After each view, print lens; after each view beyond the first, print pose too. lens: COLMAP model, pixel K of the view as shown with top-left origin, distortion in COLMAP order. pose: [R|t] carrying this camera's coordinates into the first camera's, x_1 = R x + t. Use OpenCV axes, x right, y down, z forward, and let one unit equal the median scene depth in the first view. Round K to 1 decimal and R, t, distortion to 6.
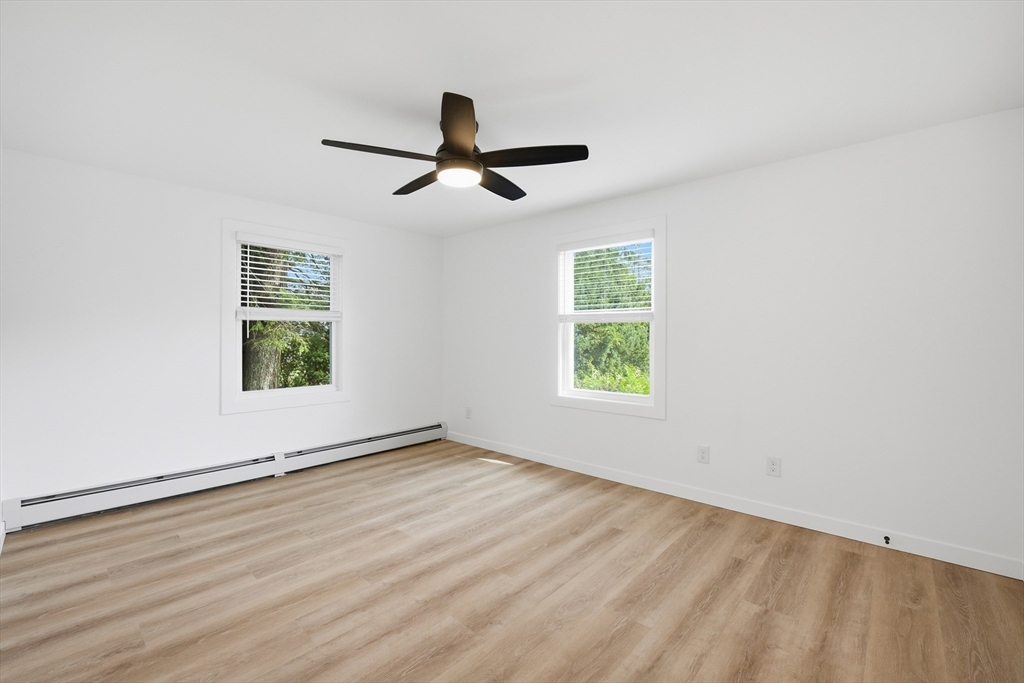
lens RADIAL K [[454.4, 0, 513.6], [0, 454.4, 338.0], [0, 0, 1]] dist [-0.003309, -0.000403]
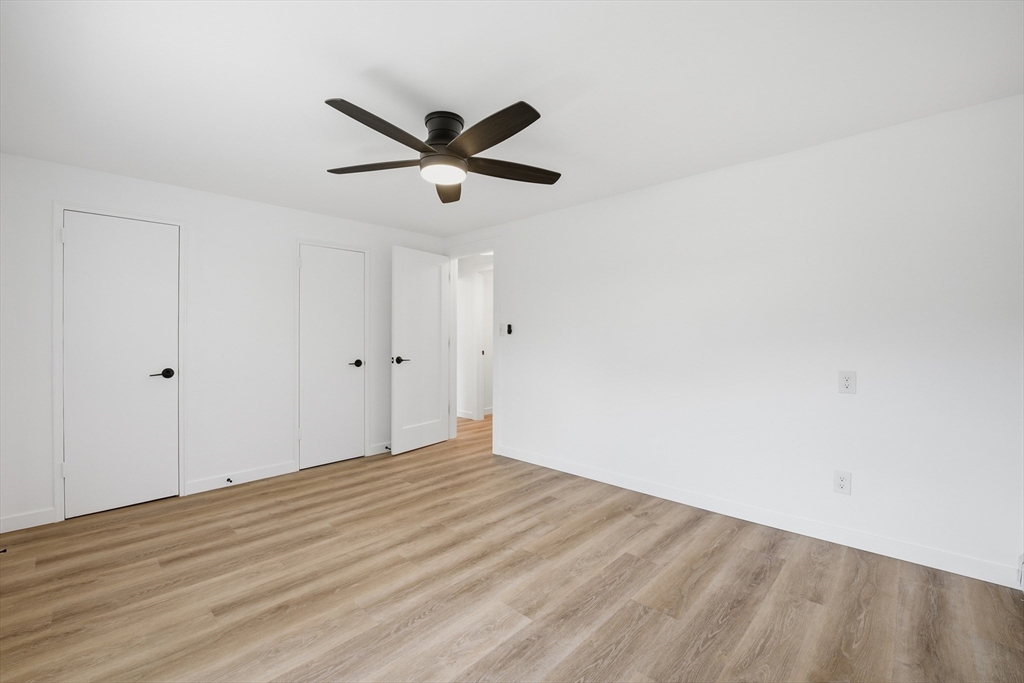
lens RADIAL K [[454.4, 0, 512.6], [0, 454.4, 336.3], [0, 0, 1]] dist [-0.003309, -0.000403]
pose [[-0.999571, 0.004688, 0.028902, -0.302333], [0.004869, 0.999969, 0.006215, -0.009766], [-0.028872, 0.006354, -0.999563, 2.008463]]
